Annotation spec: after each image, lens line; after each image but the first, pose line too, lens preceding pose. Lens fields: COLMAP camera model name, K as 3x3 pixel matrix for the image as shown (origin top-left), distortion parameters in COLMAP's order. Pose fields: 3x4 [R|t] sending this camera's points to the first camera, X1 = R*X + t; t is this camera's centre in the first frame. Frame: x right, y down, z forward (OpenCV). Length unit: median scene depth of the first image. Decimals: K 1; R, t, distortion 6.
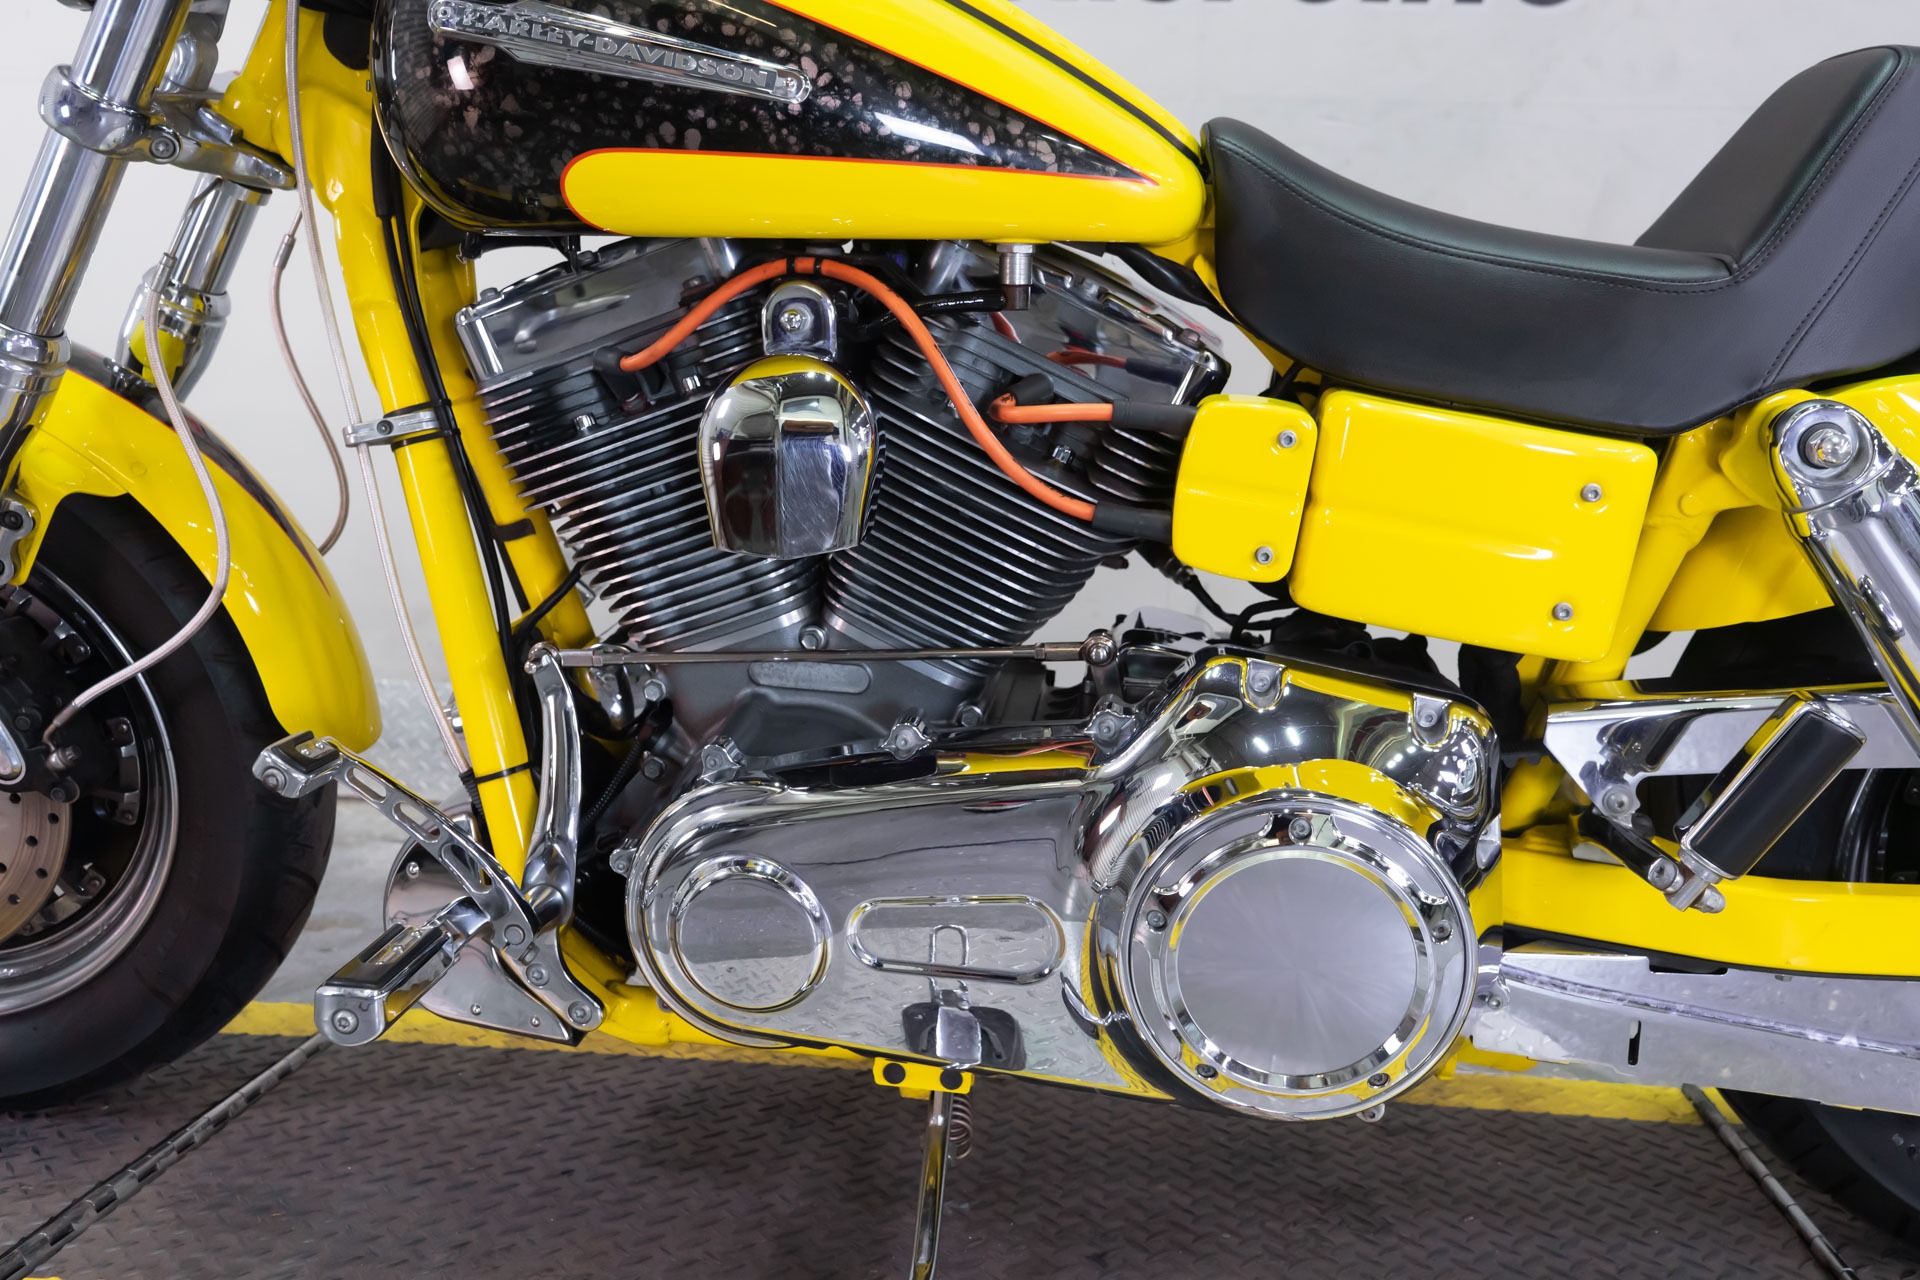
lens RADIAL K [[1742.6, 0, 960.0], [0, 1742.6, 640.0], [0, 0, 1]] dist [0.006403, 0.006380]
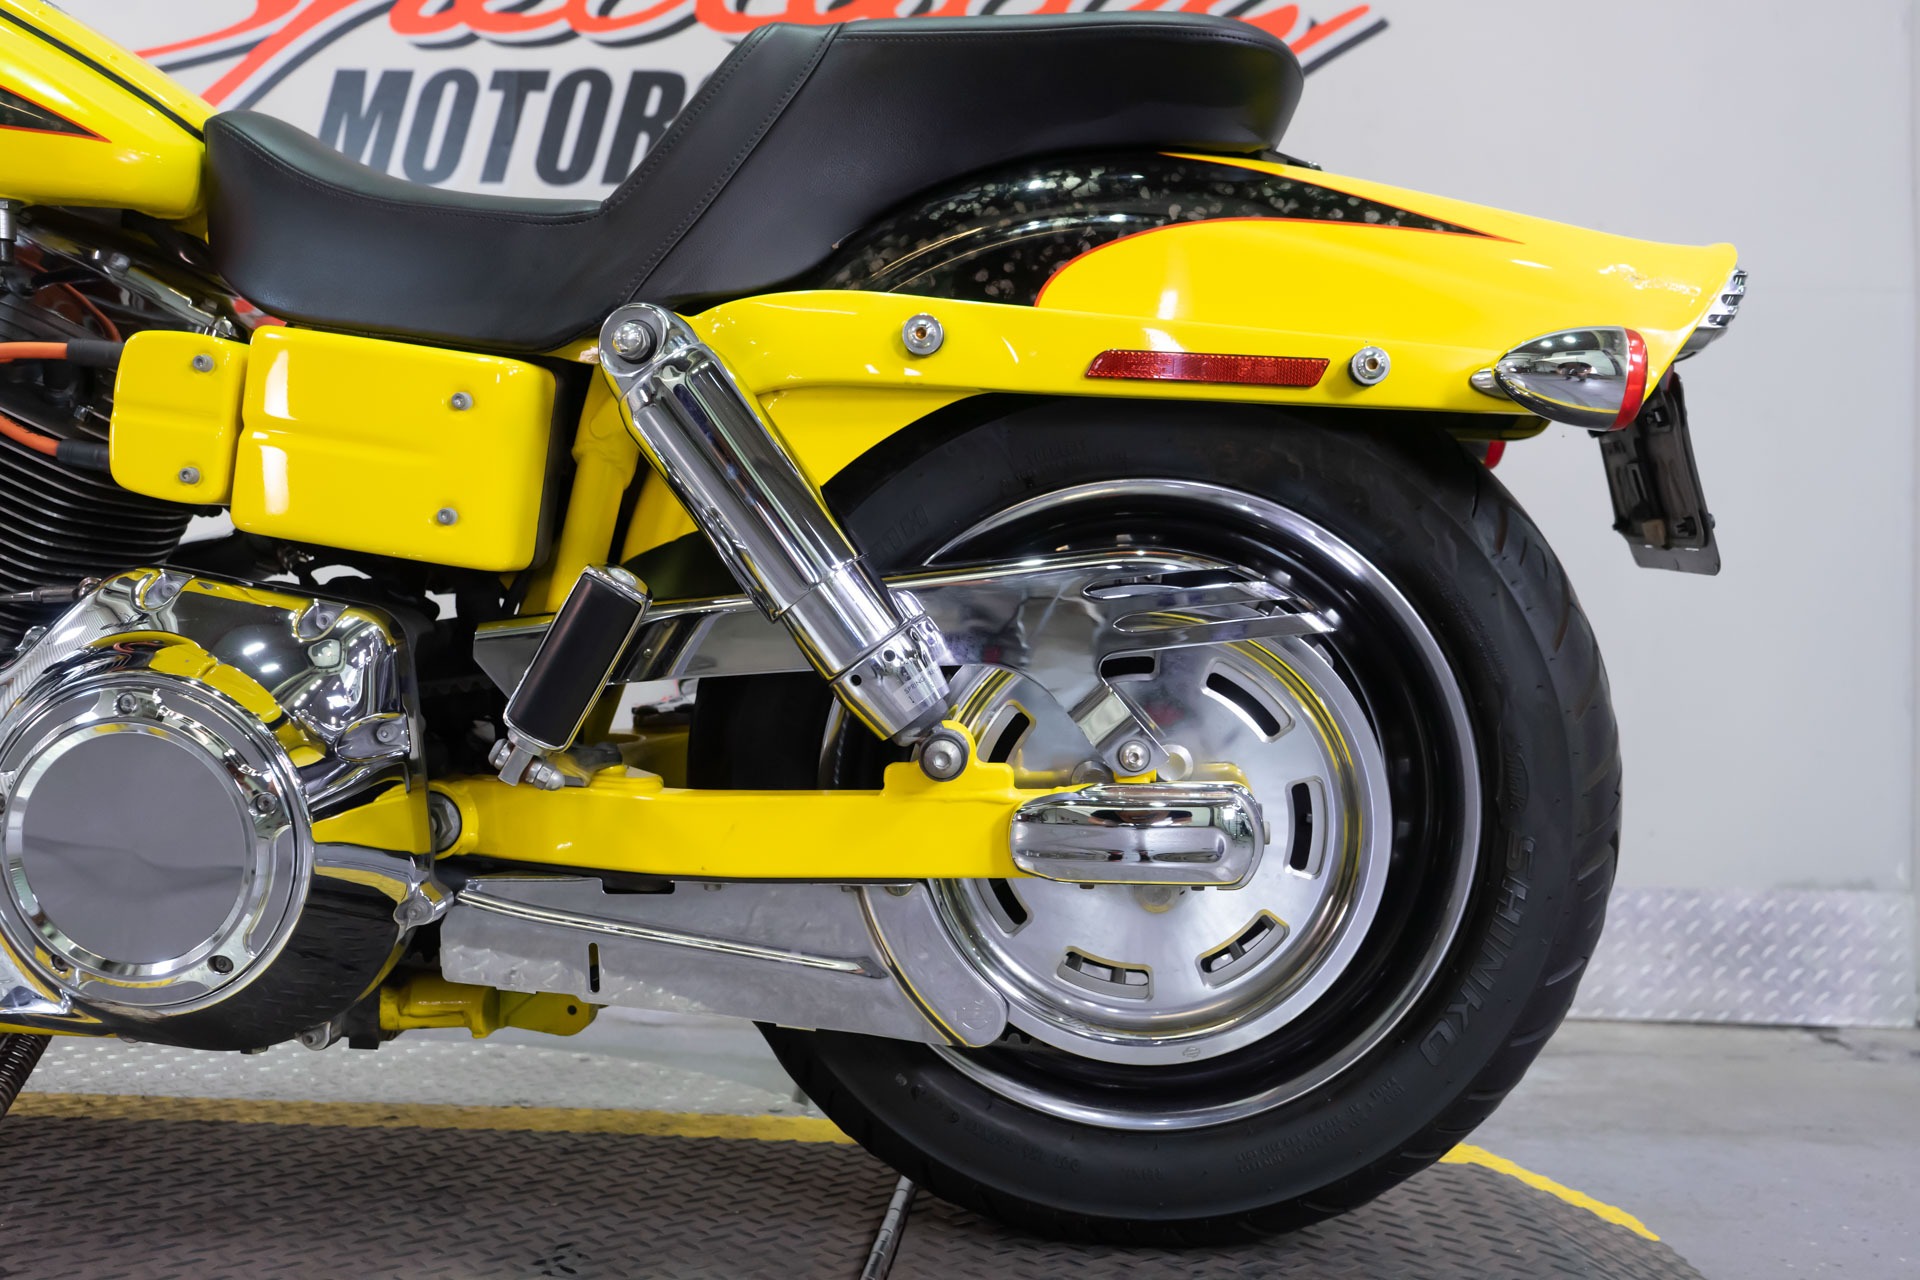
lens RADIAL K [[1742.6, 0, 960.0], [0, 1742.6, 640.0], [0, 0, 1]] dist [0.006403, 0.006380]
pose [[0.999917, -0.006393, 0.011172, 0.589516], [0.008218, 0.985089, -0.171851, 0.221176], [-0.009906, 0.171929, 0.985060, -0.020946]]
